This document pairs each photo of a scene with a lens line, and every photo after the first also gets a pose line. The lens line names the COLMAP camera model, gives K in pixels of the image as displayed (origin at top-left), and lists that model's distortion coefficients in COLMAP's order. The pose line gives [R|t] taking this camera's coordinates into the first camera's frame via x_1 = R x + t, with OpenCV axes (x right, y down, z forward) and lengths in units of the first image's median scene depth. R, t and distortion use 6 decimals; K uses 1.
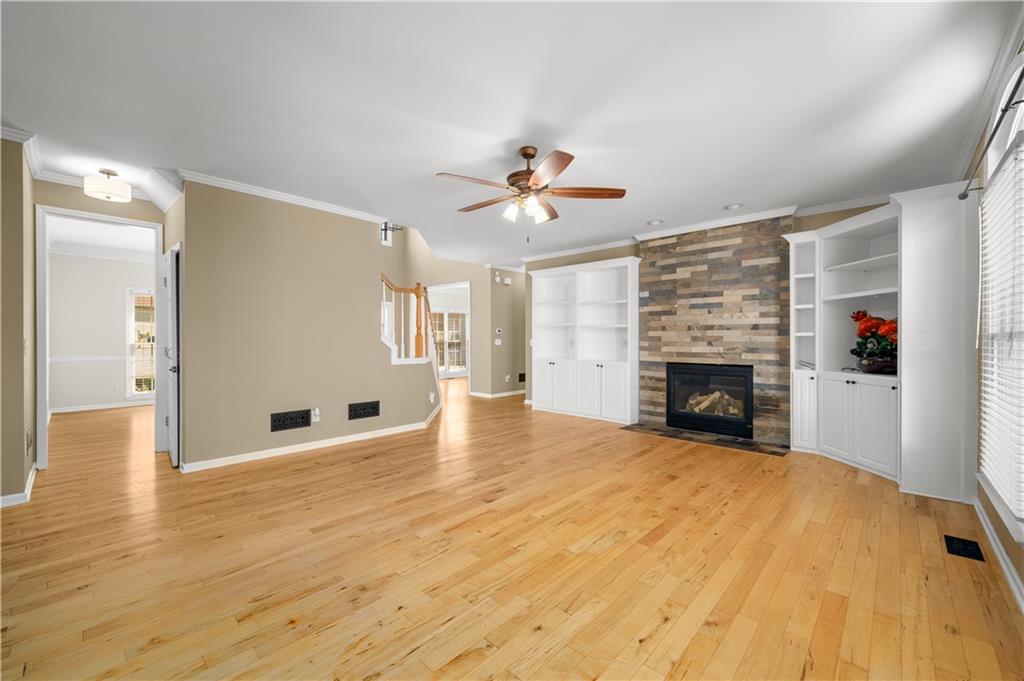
lens RADIAL K [[403.9, 0, 513.8], [0, 403.9, 339.4], [0, 0, 1]] dist [0.000672, 0.000047]
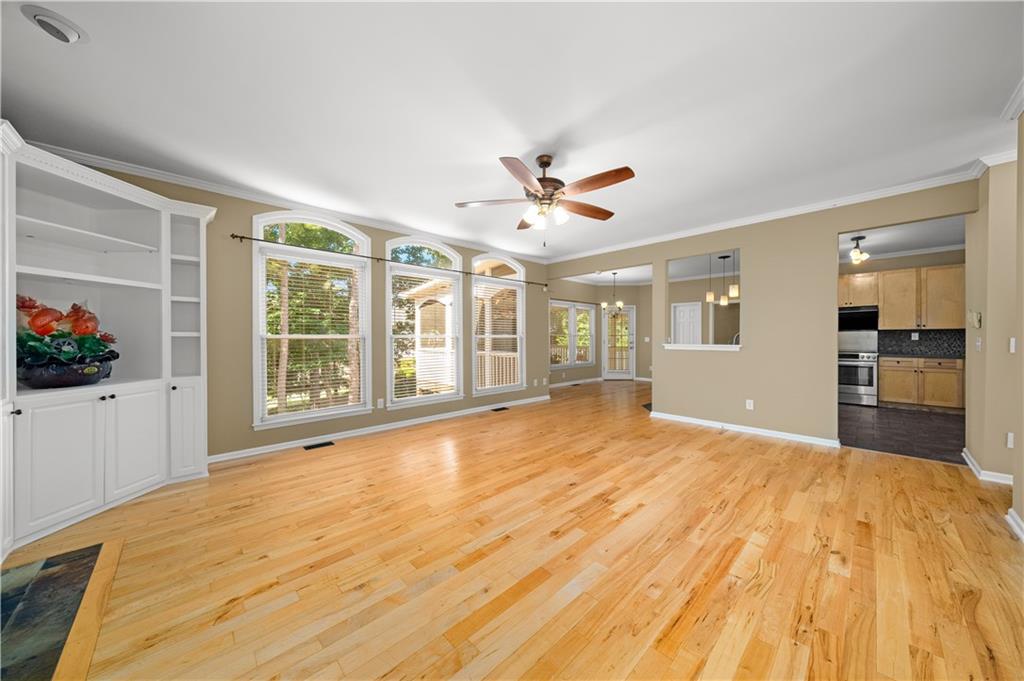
lens RADIAL K [[350.6, 0, 515.2], [0, 350.6, 336.9], [0, 0, 1]] dist [0.006045, 0.000046]
pose [[-0.998913, 0.000928, 0.046598, 0.057784], [0.000901, 0.999999, -0.000602, -0.002611], [-0.046599, -0.000559, -0.998914, 1.624885]]
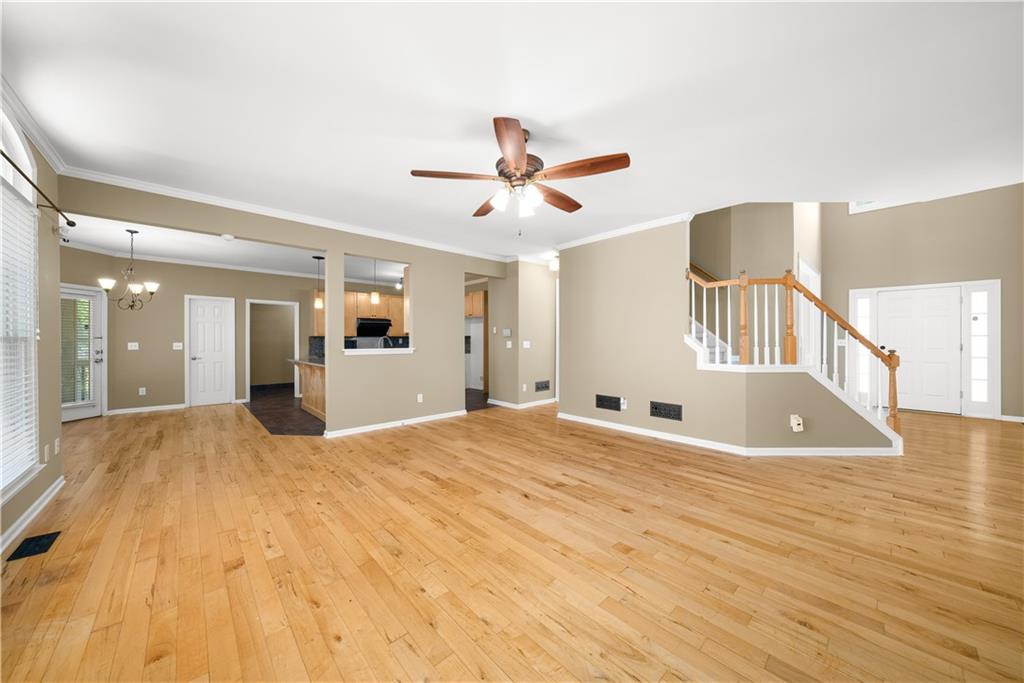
lens RADIAL K [[350.6, 0, 516.1], [0, 350.6, 342.8], [0, 0, 1]] dist [0.006045, 0.000046]
pose [[-0.056888, 0.004440, -0.998371, 0.698762], [0.000931, 0.999990, 0.004394, -0.002393], [0.998380, -0.000679, -0.056892, 0.873385]]
